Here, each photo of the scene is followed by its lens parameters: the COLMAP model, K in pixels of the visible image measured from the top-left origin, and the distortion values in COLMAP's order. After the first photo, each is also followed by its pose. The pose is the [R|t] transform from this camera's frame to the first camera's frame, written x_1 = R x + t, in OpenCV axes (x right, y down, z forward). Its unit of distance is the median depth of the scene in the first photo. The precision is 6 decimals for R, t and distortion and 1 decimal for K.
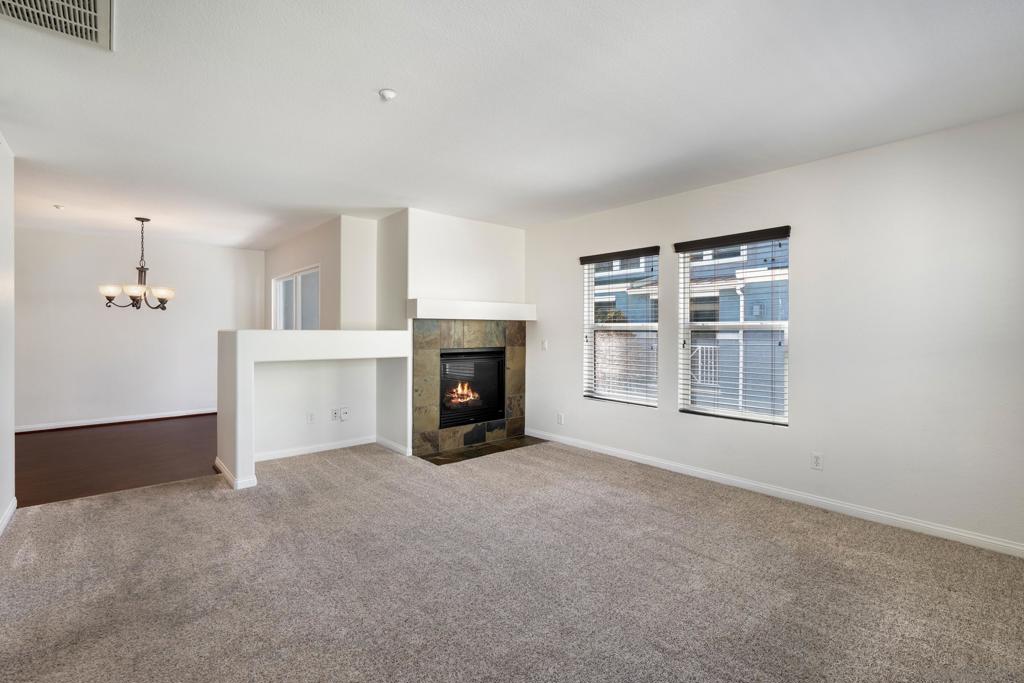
lens RADIAL K [[464.3, 0, 511.9], [0, 464.3, 332.0], [0, 0, 1]] dist [-0.000438, 0.000192]
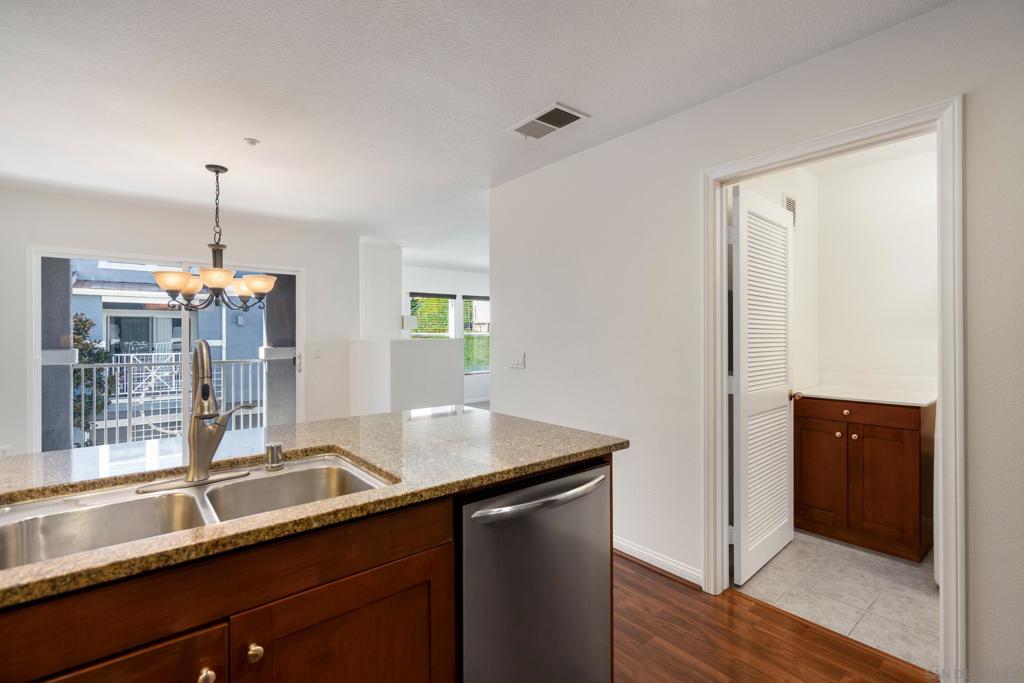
lens RADIAL K [[470.4, 0, 512.5], [0, 470.4, 334.3], [0, 0, 1]] dist [-0.000809, -0.000132]
pose [[0.038957, 0.000541, 0.999241, -1.329571], [0.009145, 0.999958, -0.000898, -0.007664], [-0.999199, 0.009173, 0.038951, 0.517256]]
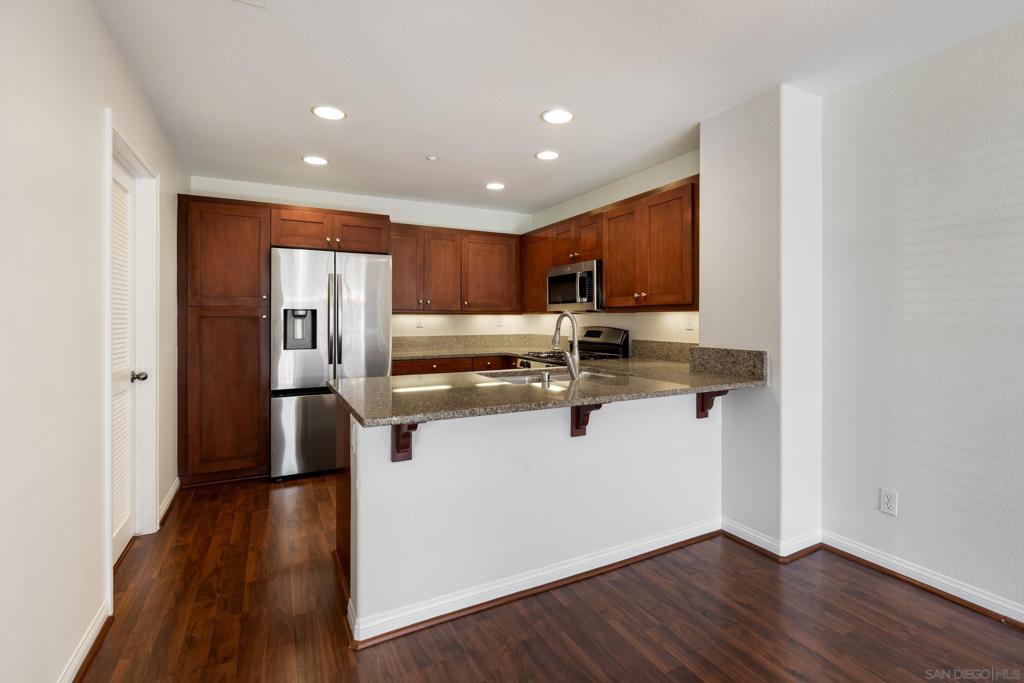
lens RADIAL K [[472.7, 0, 519.3], [0, 472.7, 319.0], [0, 0, 1]] dist [-0.002483, 0.000379]
pose [[-0.238081, -0.000490, -0.971245, -0.602276], [-0.003931, 0.999992, 0.000459, 0.000652], [0.971237, 0.003928, -0.238081, 0.751844]]
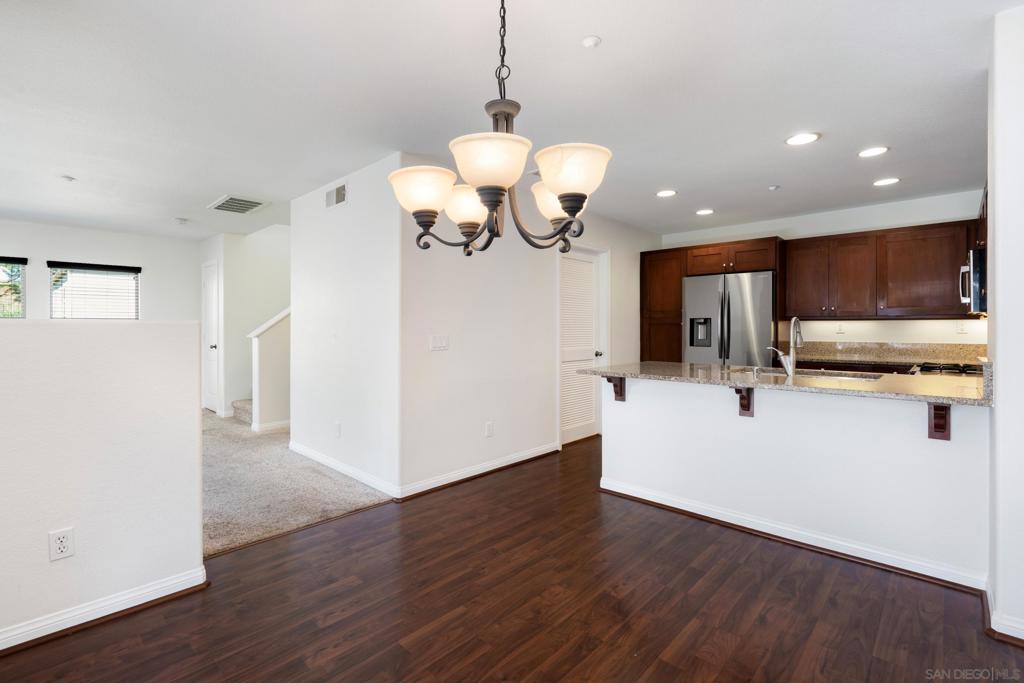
lens RADIAL K [[464.3, 0, 511.9], [0, 464.3, 332.0], [0, 0, 1]] dist [-0.000438, 0.000192]
pose [[-0.995625, -0.000653, -0.093437, -0.716165], [-0.001954, 0.999902, 0.013830, 0.003836], [0.093419, 0.013952, -0.995529, 1.194857]]
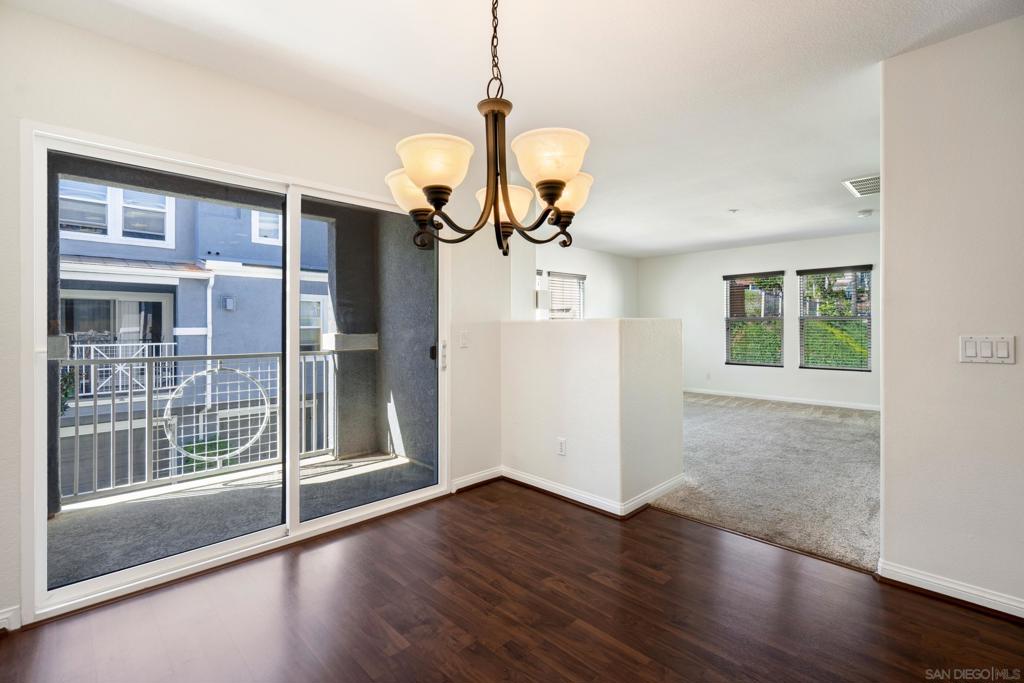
lens RADIAL K [[465.7, 0, 507.8], [0, 465.7, 326.1], [0, 0, 1]] dist [-0.001678, -0.000221]
pose [[-0.053670, -0.001877, 0.998557, -1.018098], [0.008740, 0.999959, 0.002349, 0.005537], [-0.998521, 0.008853, -0.053651, 0.930153]]
